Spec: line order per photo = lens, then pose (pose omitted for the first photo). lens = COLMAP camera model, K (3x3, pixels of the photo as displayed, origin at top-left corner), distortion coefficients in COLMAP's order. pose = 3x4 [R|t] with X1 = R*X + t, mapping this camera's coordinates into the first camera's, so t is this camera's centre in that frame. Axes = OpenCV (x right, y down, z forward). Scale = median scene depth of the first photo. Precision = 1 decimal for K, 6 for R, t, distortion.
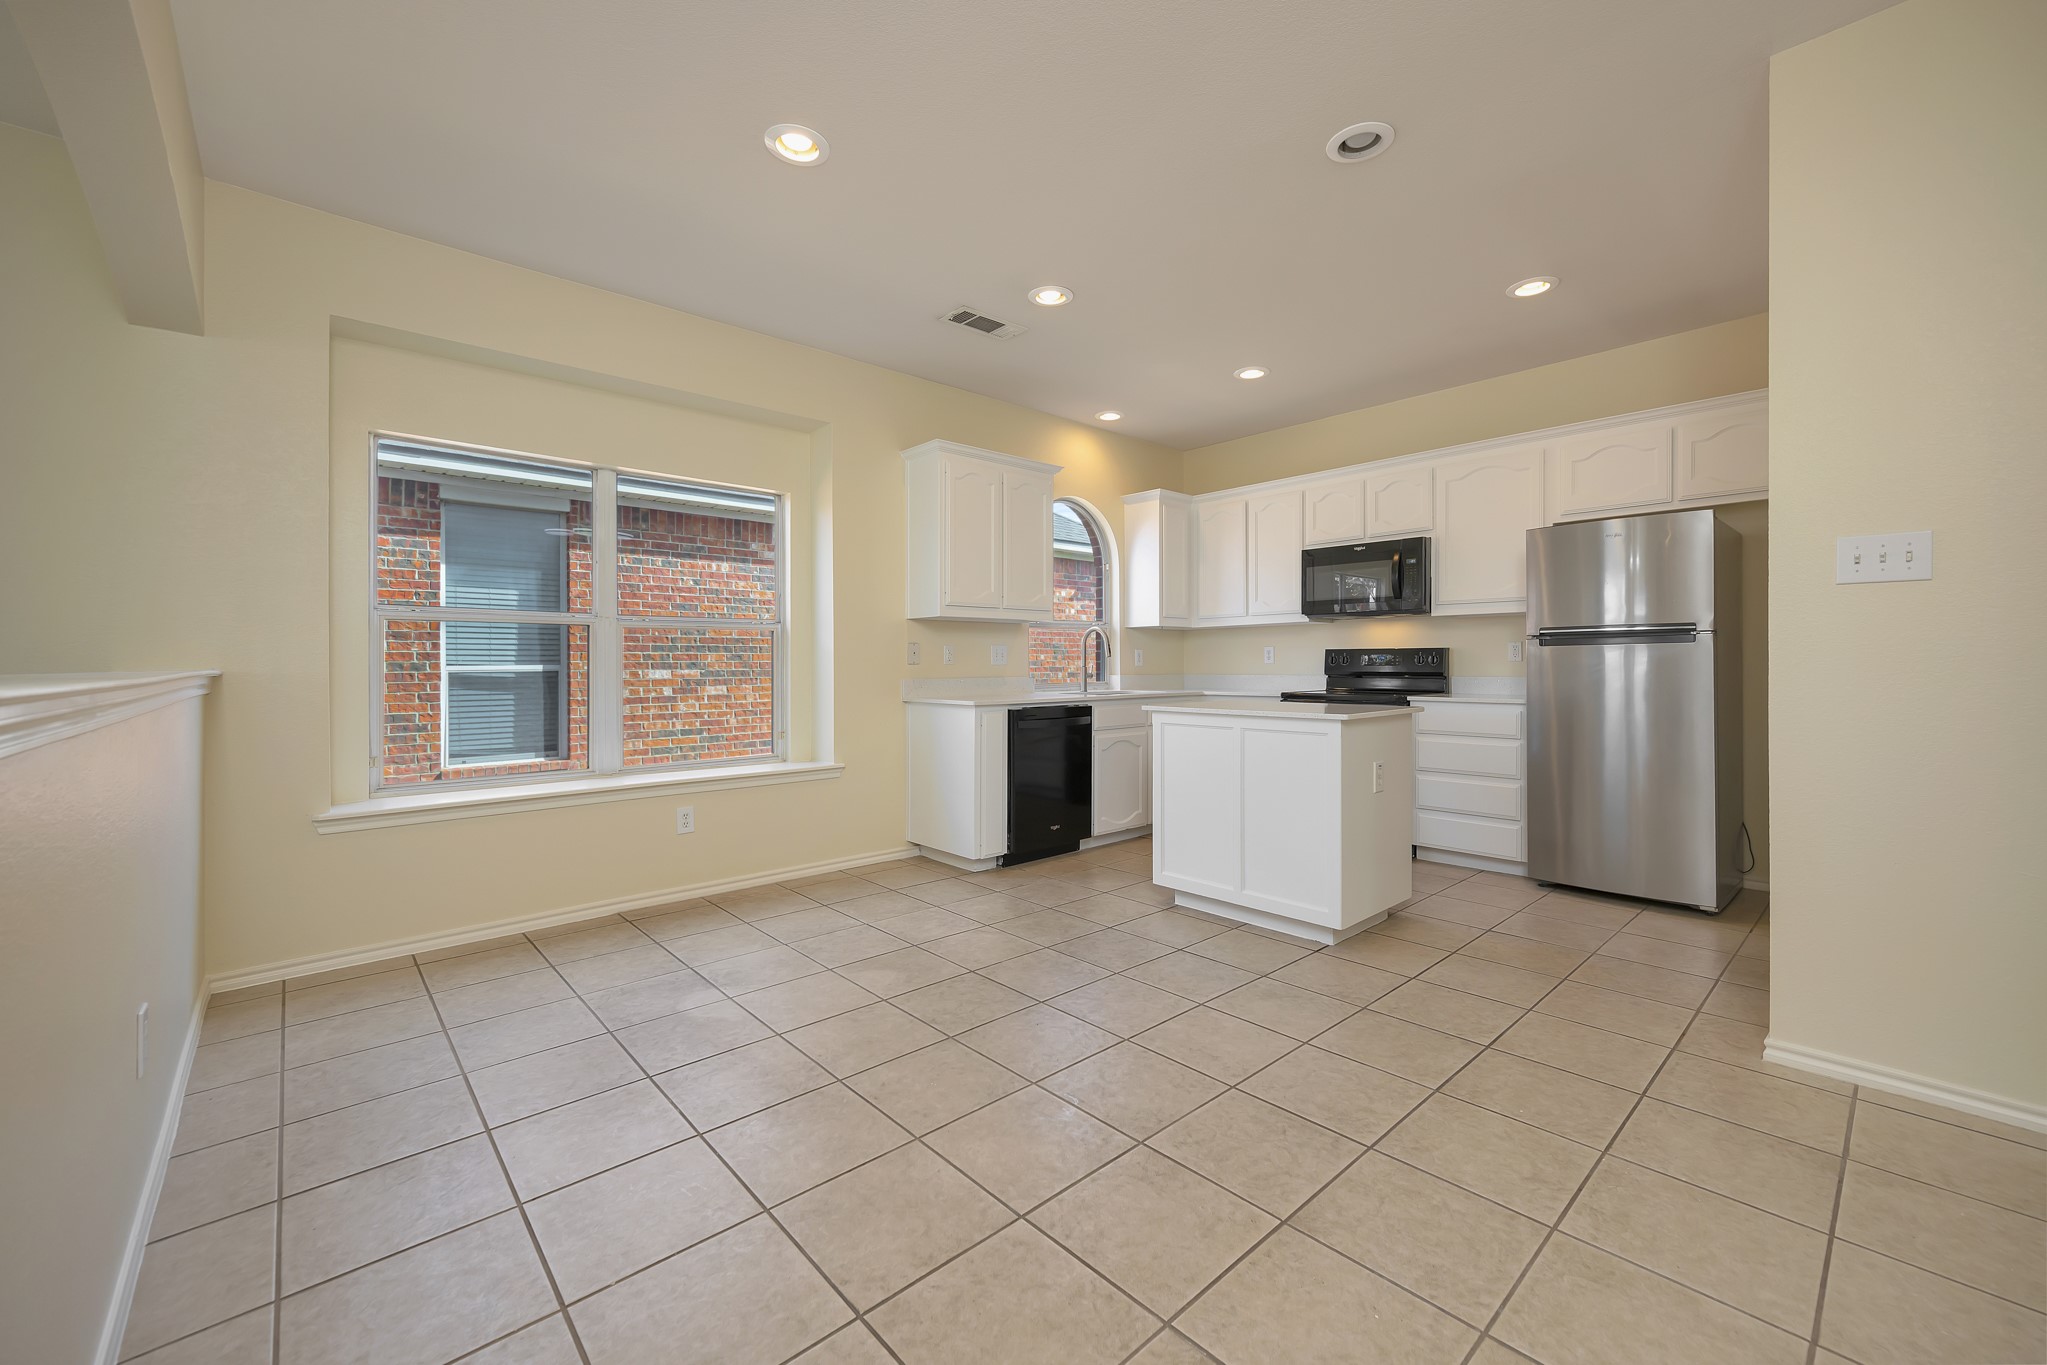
lens RADIAL K [[806.2, 0, 1037.2], [0, 806.2, 673.3], [0, 0, 1]] dist [0.004186, -0.001700]
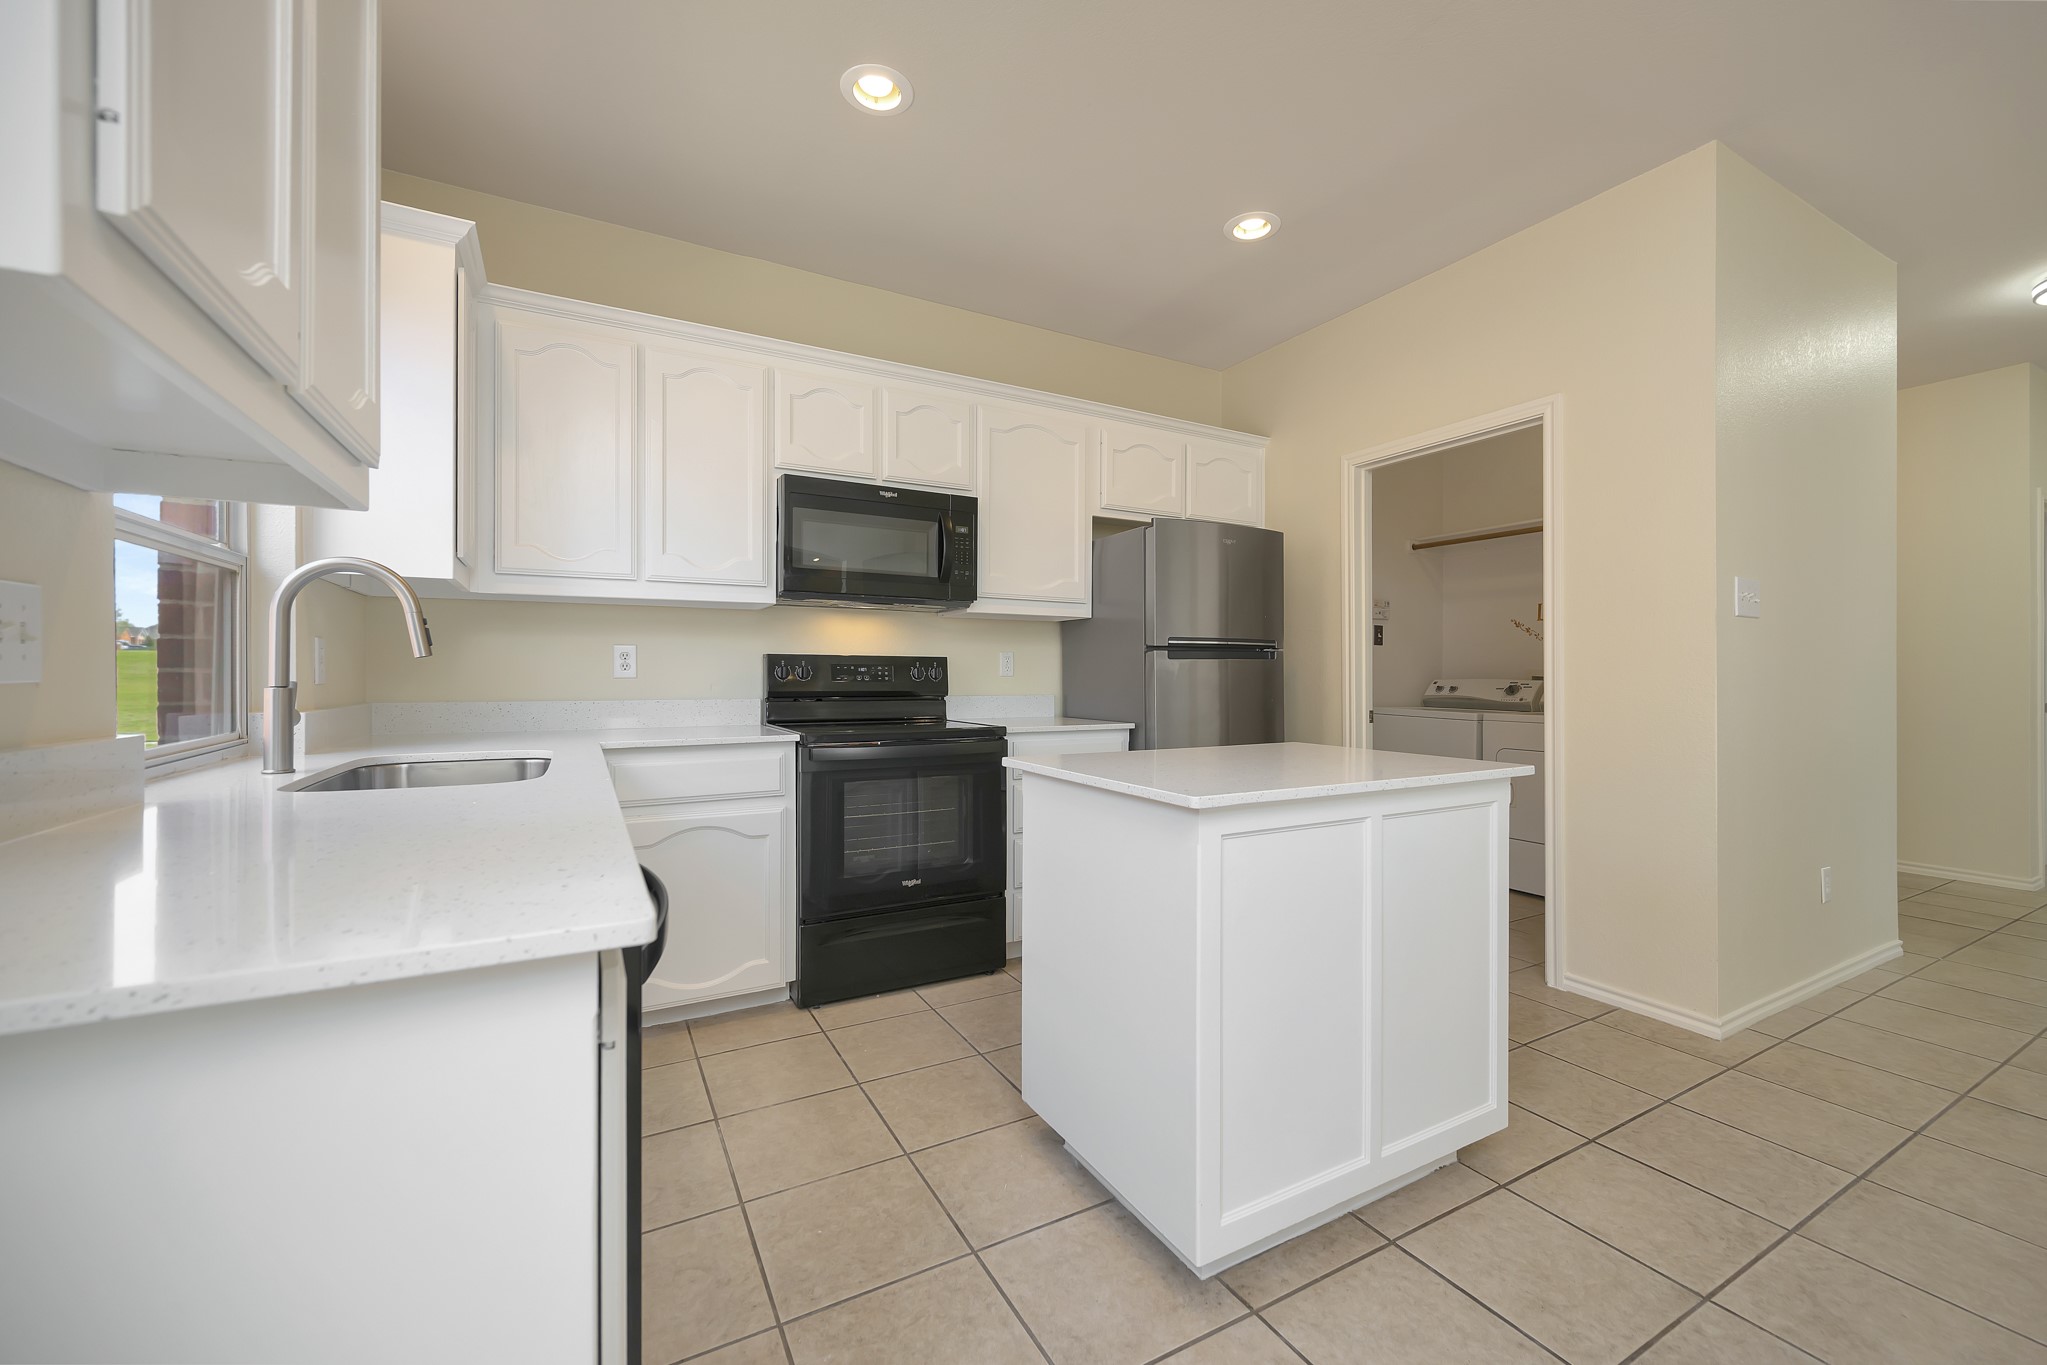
lens RADIAL K [[806.2, 0, 1038.6], [0, 806.2, 677.0], [0, 0, 1]] dist [0.004186, -0.001700]
pose [[0.230494, 0.001967, 0.973072, -0.177424], [0.007807, 0.999962, -0.003871, -0.010002], [-0.973042, 0.008489, 0.230470, 0.734472]]
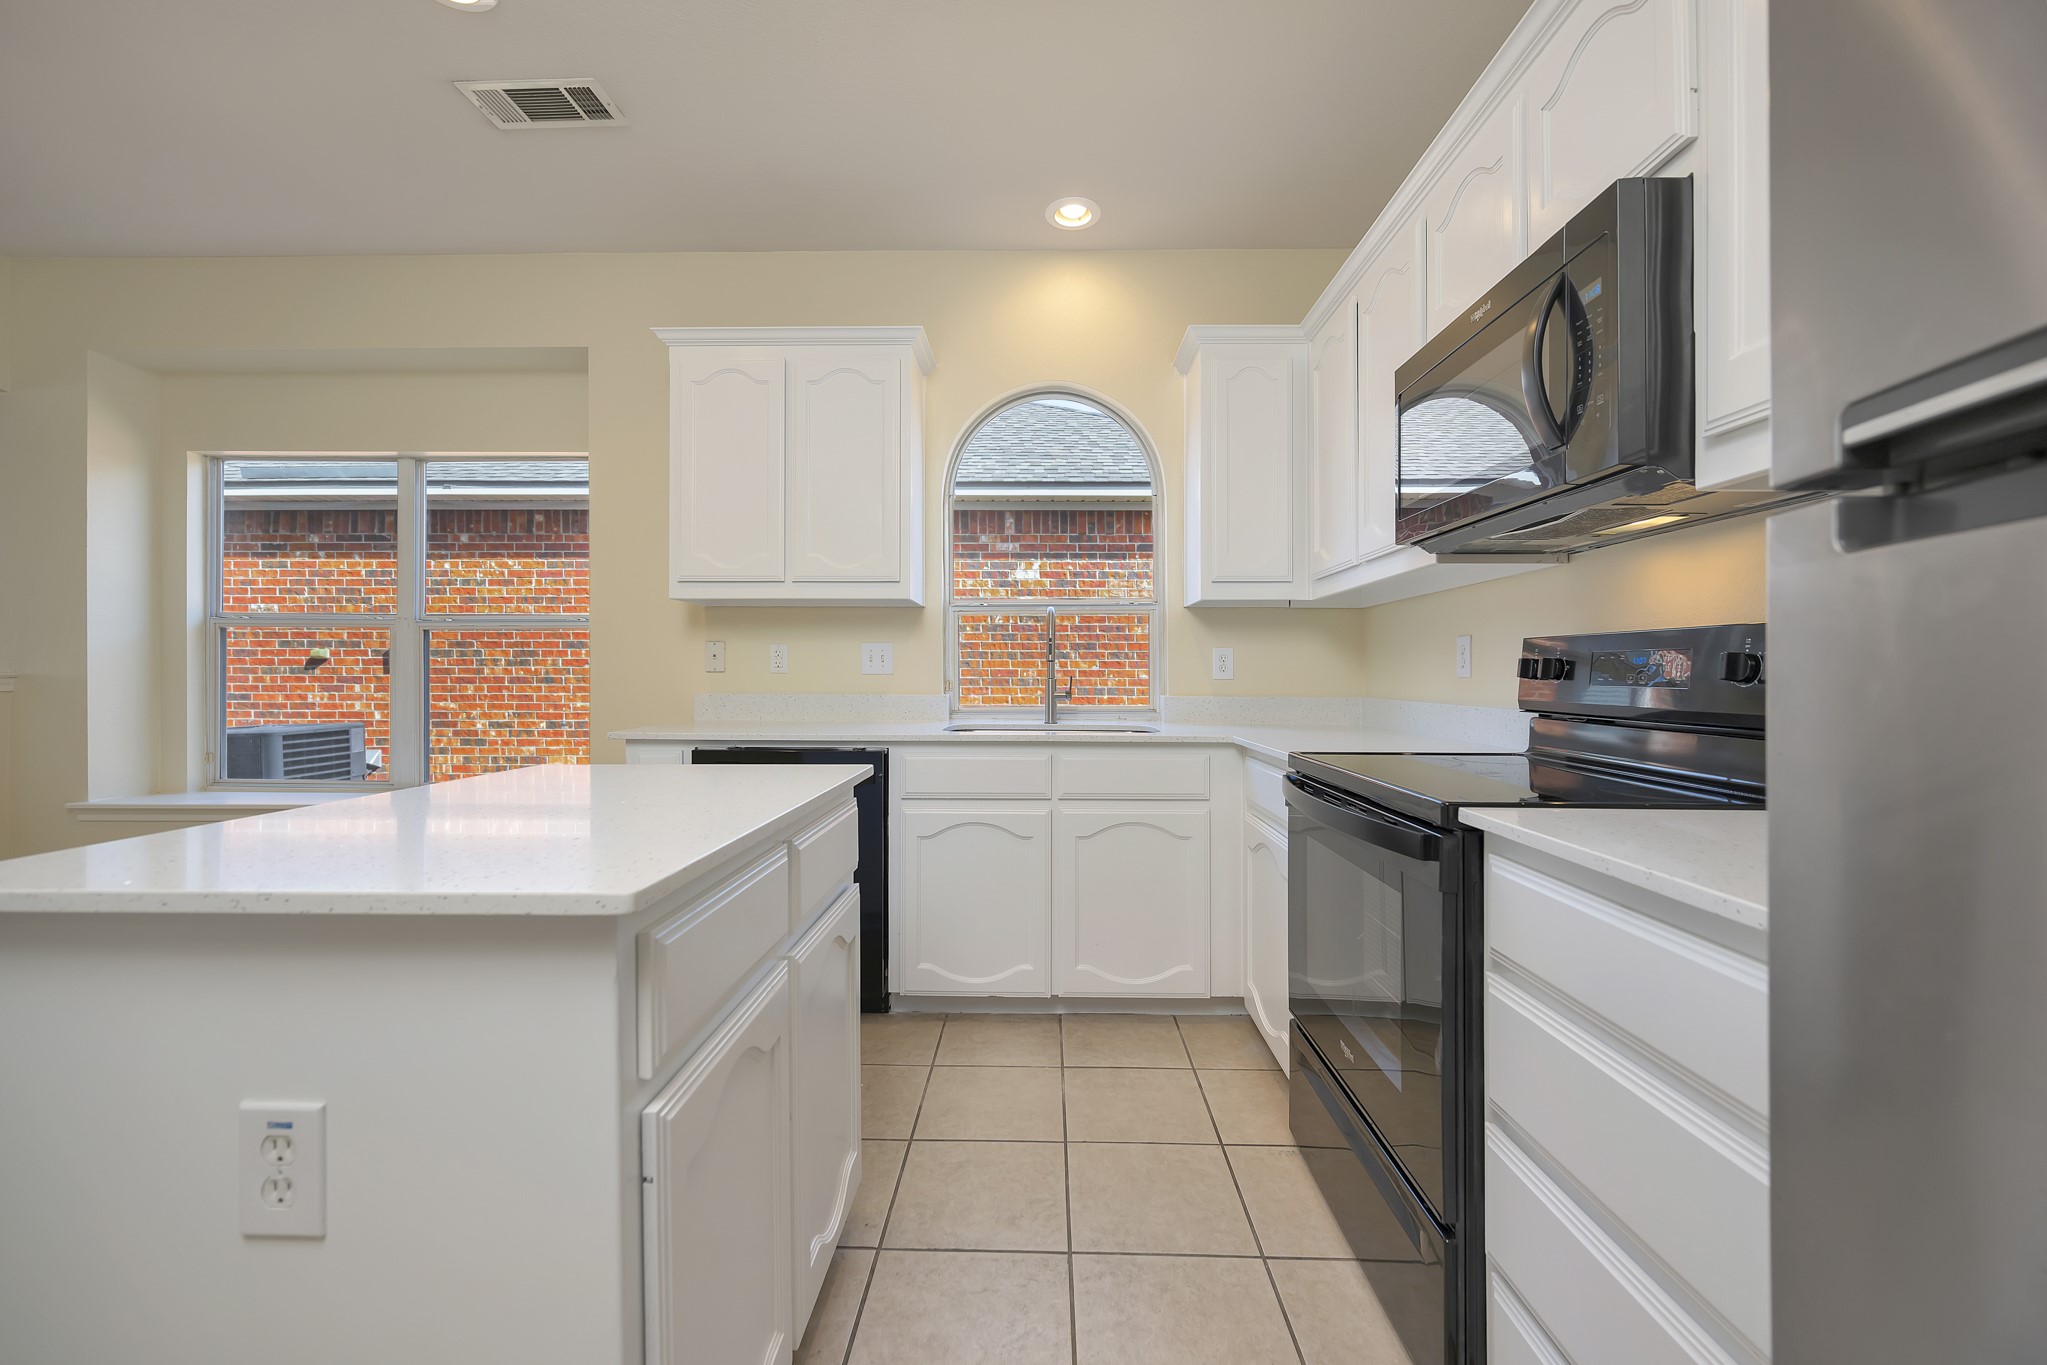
lens RADIAL K [[824.4, 0, 1020.3], [0, 824.4, 675.5], [0, 0, 1]] dist [0.016517, -0.000040]
pose [[0.714876, 0.009917, -0.699181, 0.507435], [-0.013971, 0.999902, -0.000102, -0.012152], [0.699111, 0.009841, 0.714945, 0.628076]]
